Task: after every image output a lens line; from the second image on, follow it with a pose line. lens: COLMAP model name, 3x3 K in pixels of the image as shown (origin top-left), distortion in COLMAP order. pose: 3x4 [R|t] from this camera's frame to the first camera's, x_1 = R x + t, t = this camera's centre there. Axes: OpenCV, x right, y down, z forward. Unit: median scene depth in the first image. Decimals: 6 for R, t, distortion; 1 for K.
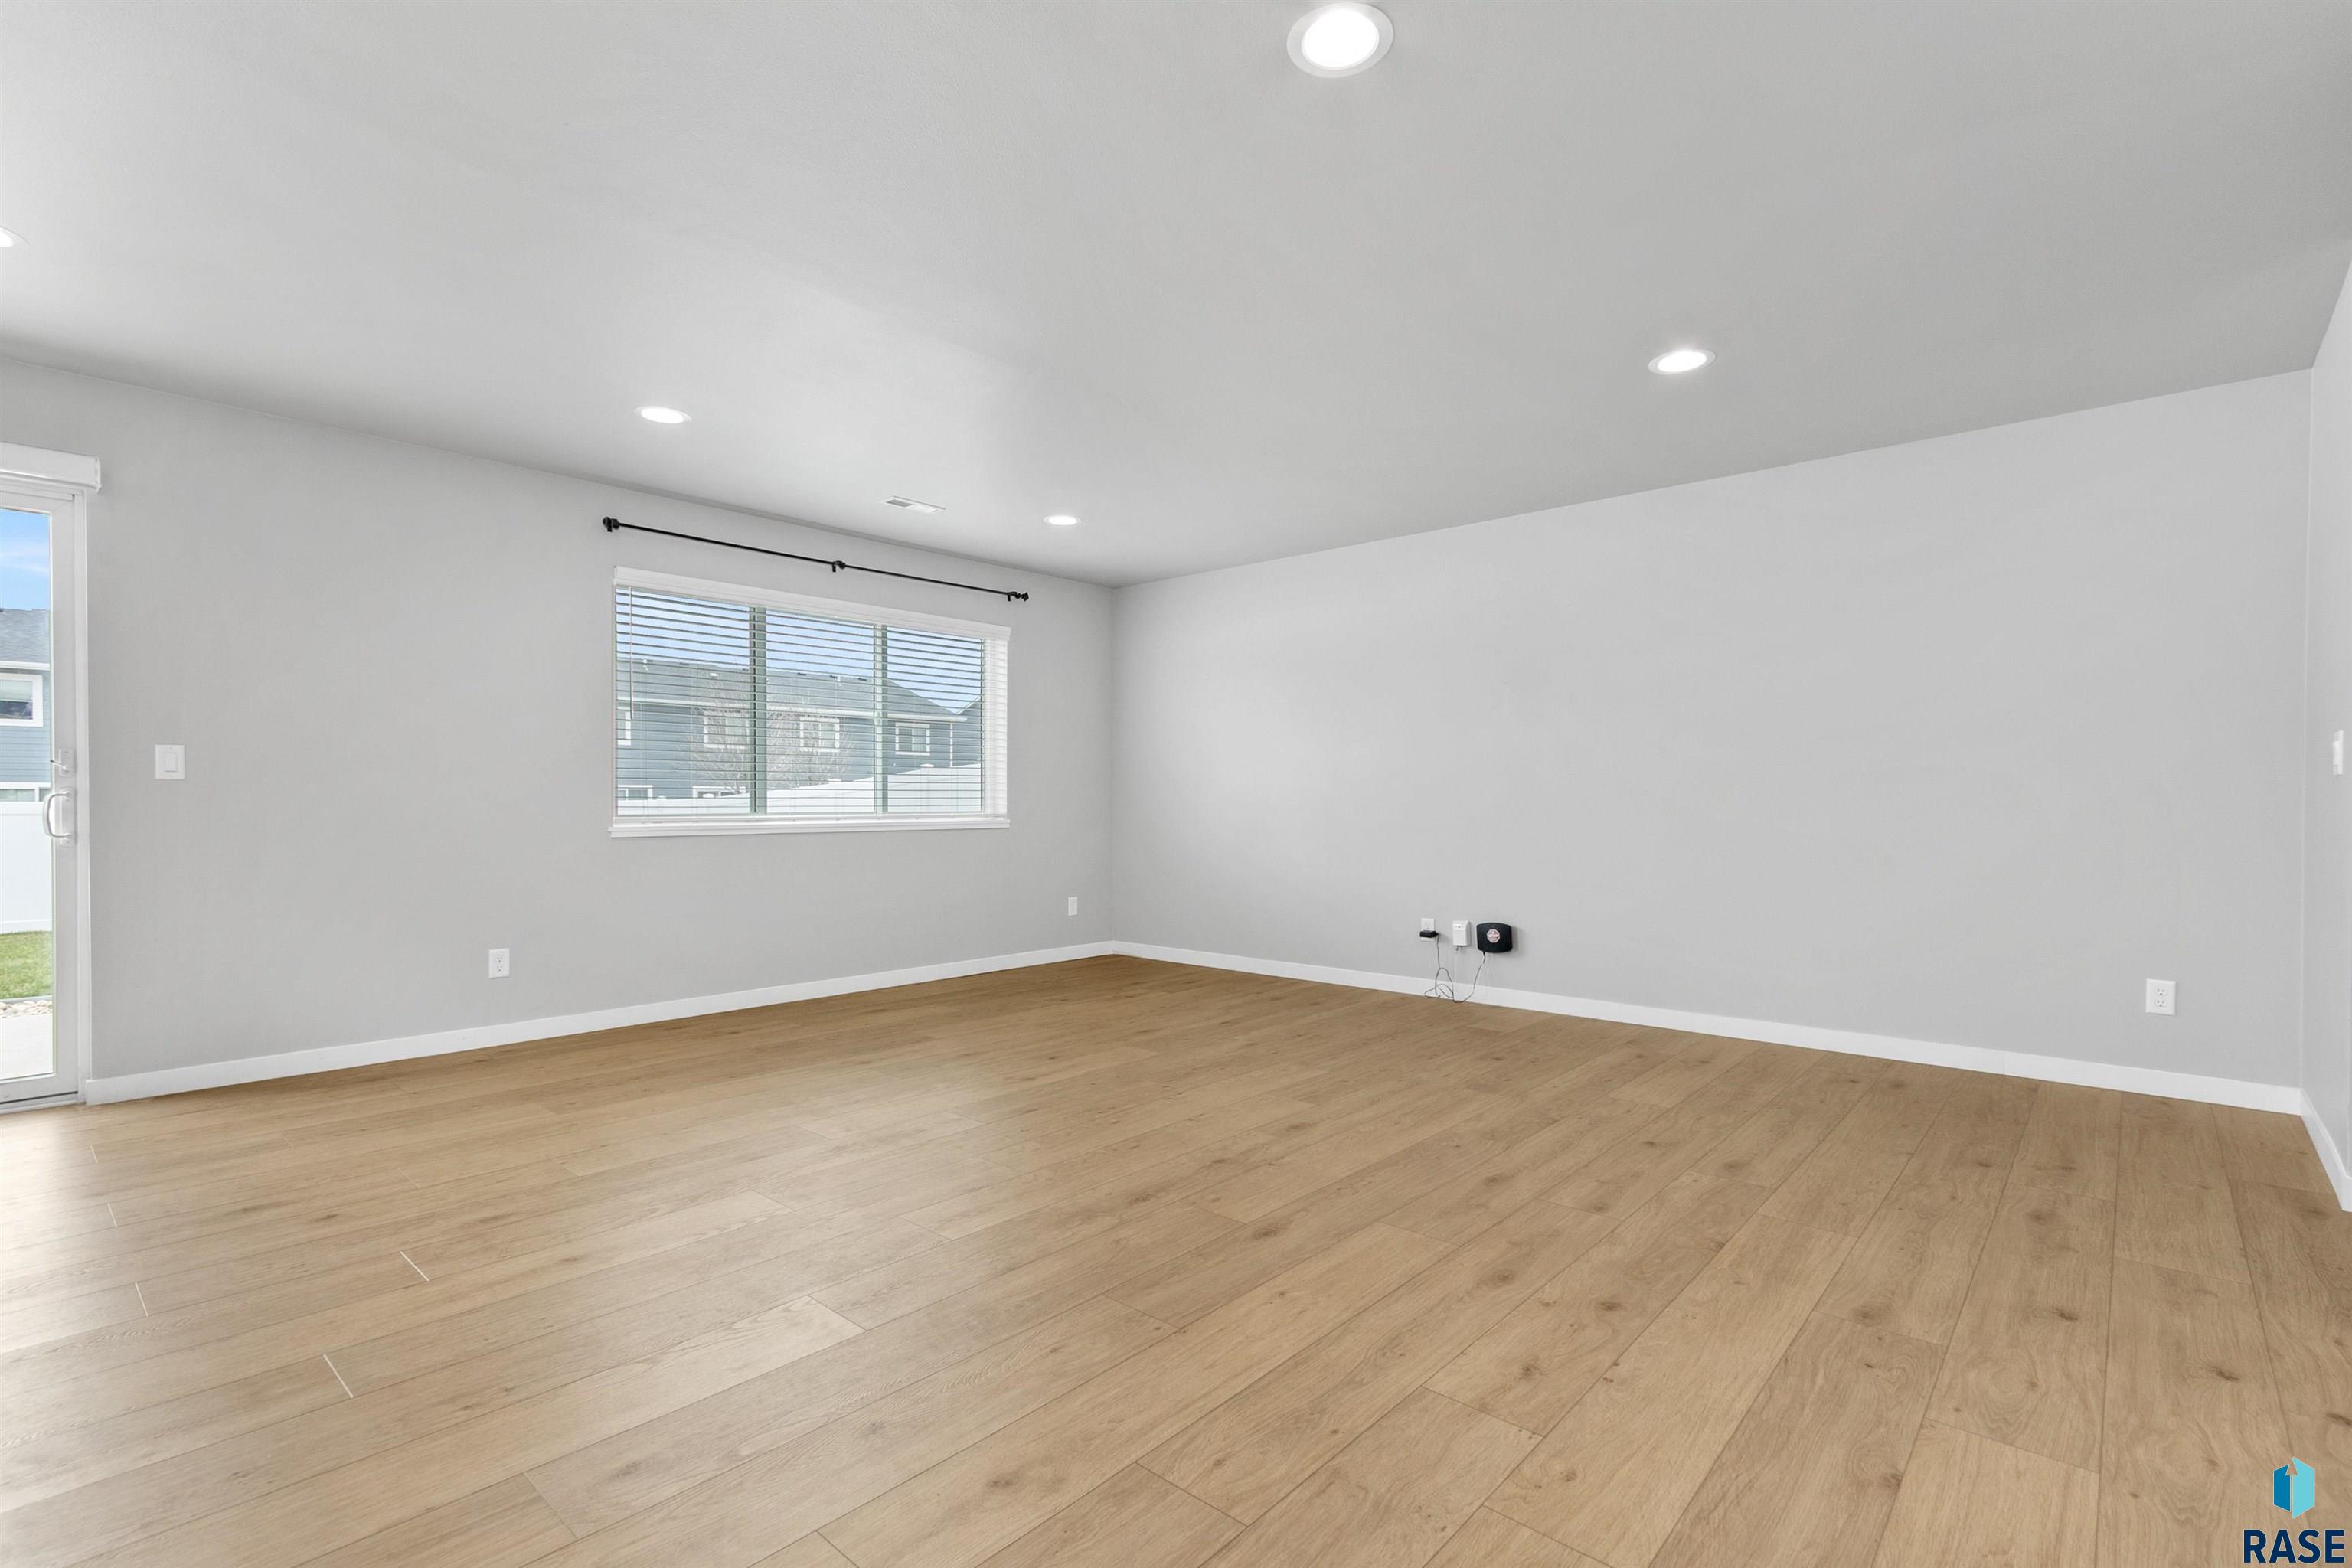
lens RADIAL K [[1069.3, 0, 1182.9], [0, 1069.3, 795.1], [0, 0, 1]] dist [0.008448, -0.002765]
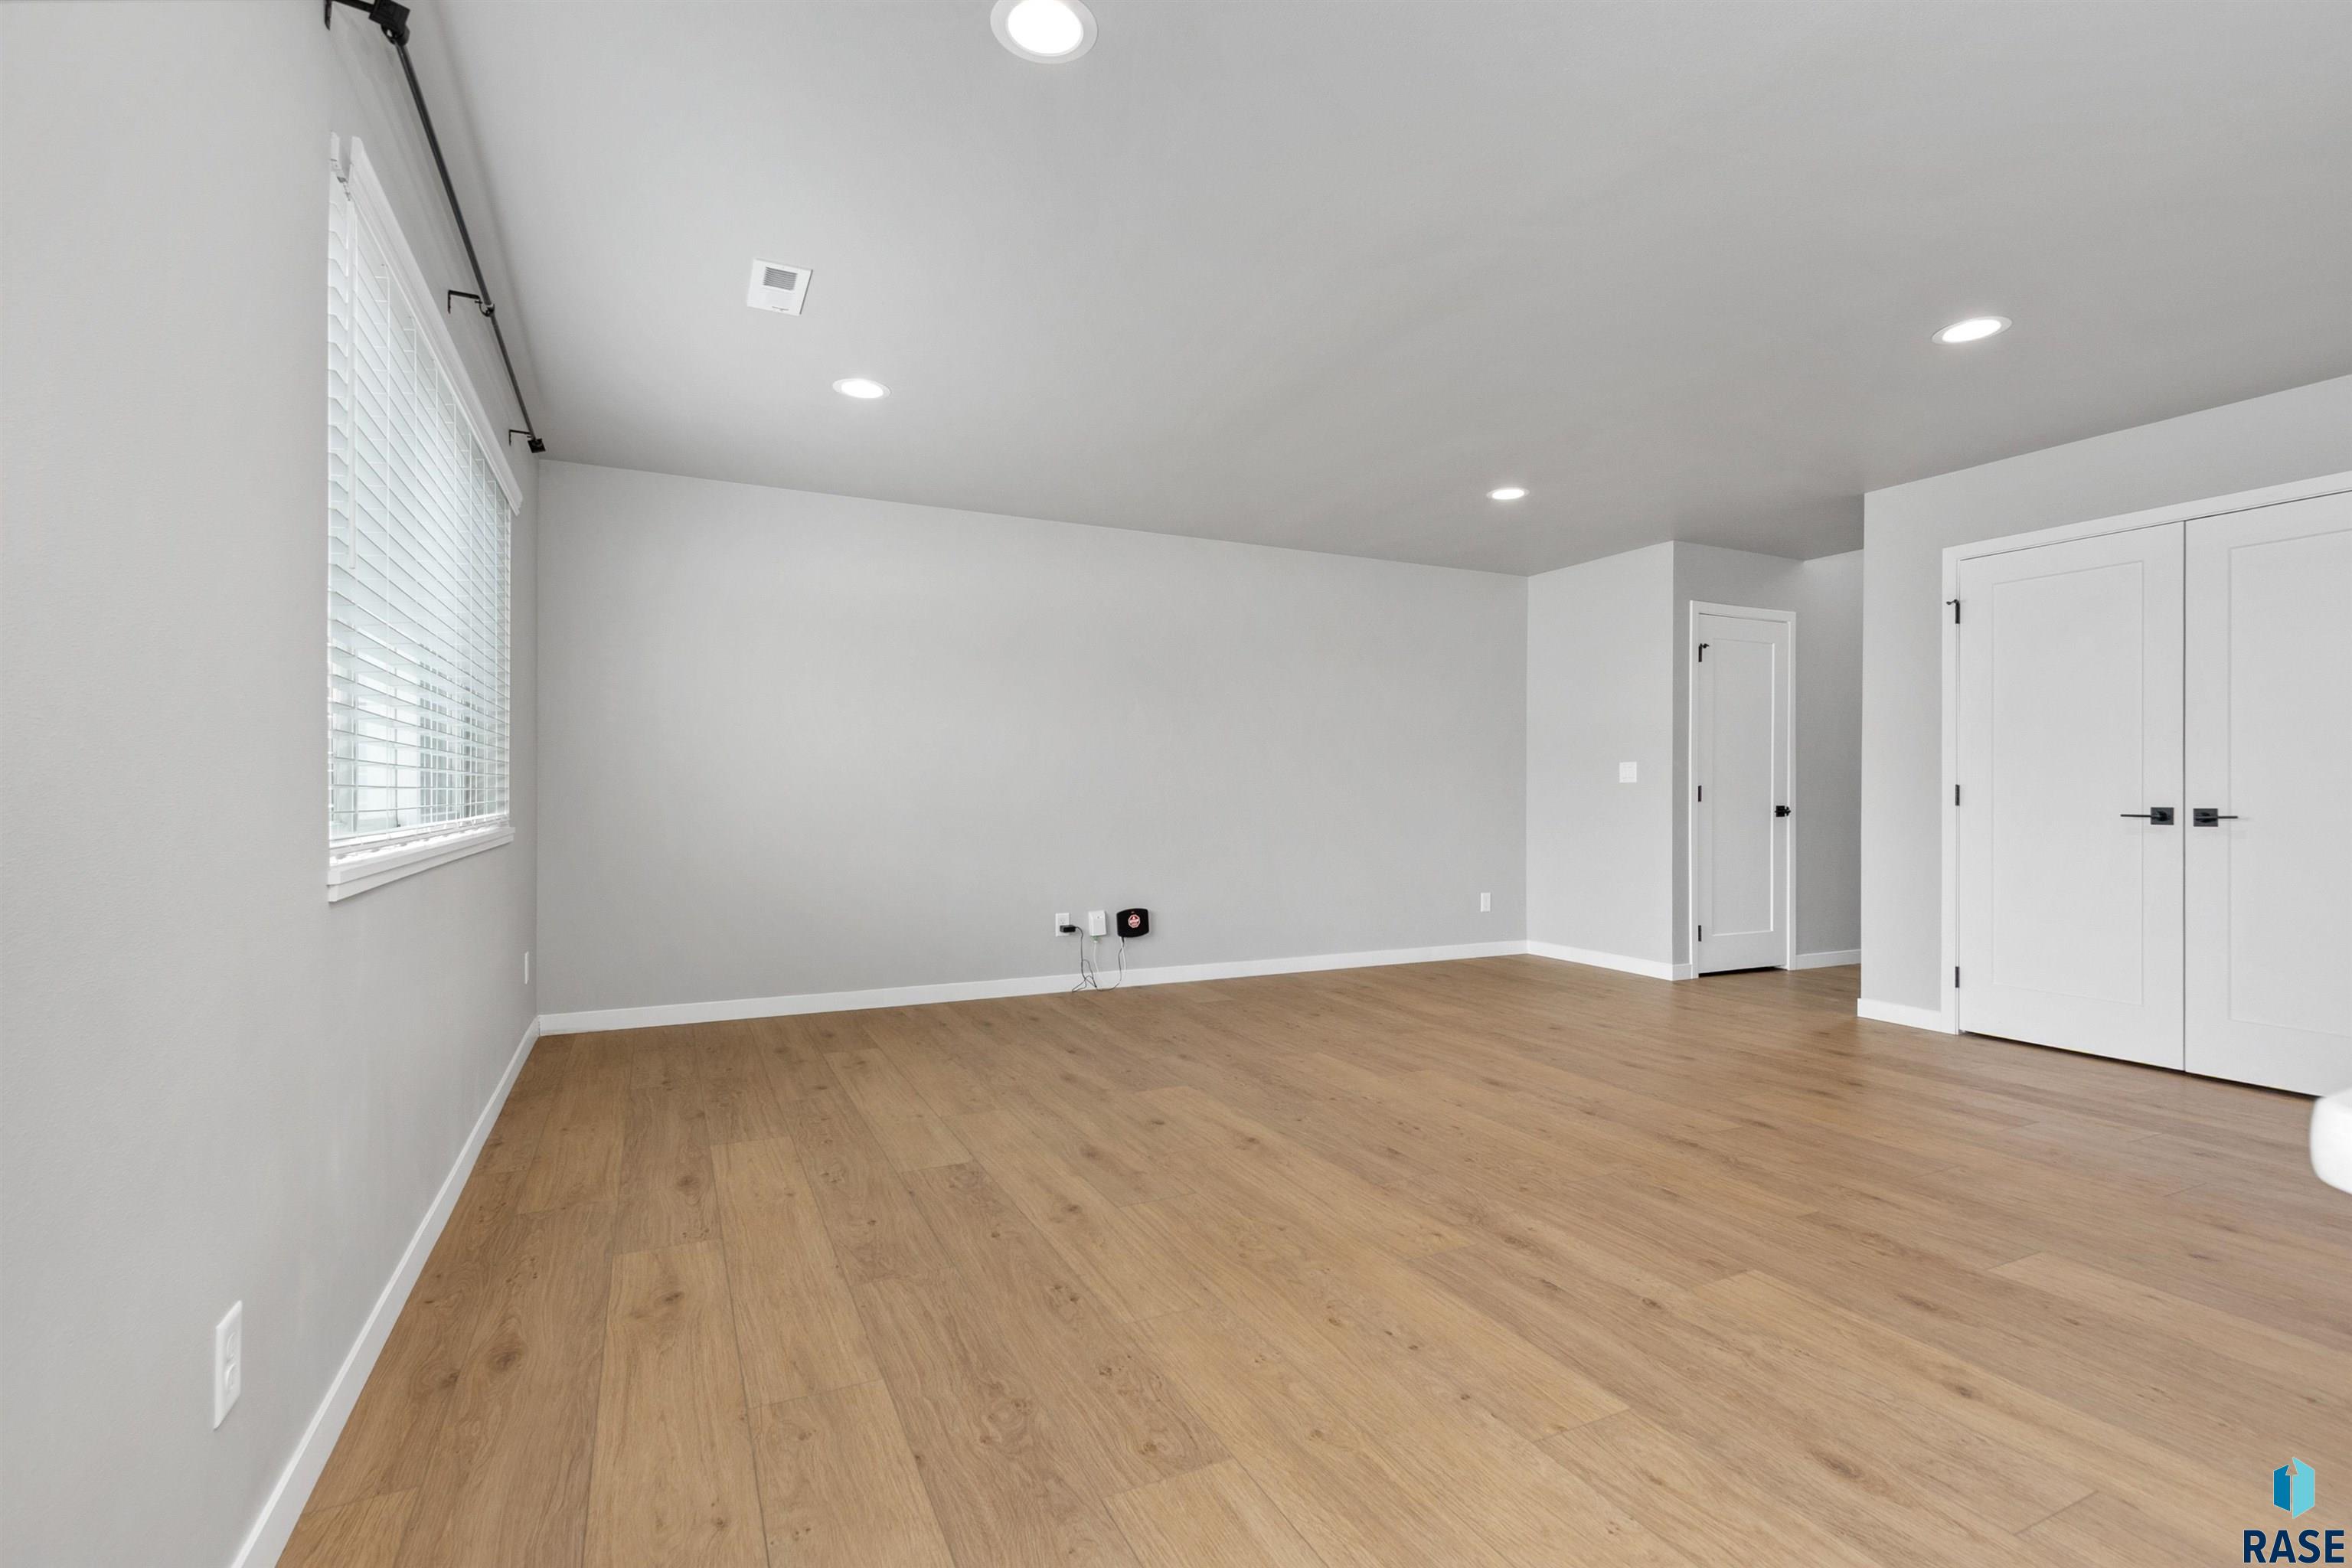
lens RADIAL K [[1069.3, 0, 1186.4], [0, 1069.3, 796.1], [0, 0, 1]] dist [0.008448, -0.002765]
pose [[0.385193, -0.001165, 0.922835, -0.938404], [-0.007781, 0.999960, 0.004510, 0.003401], [-0.922803, -0.008918, 0.385168, 0.765084]]
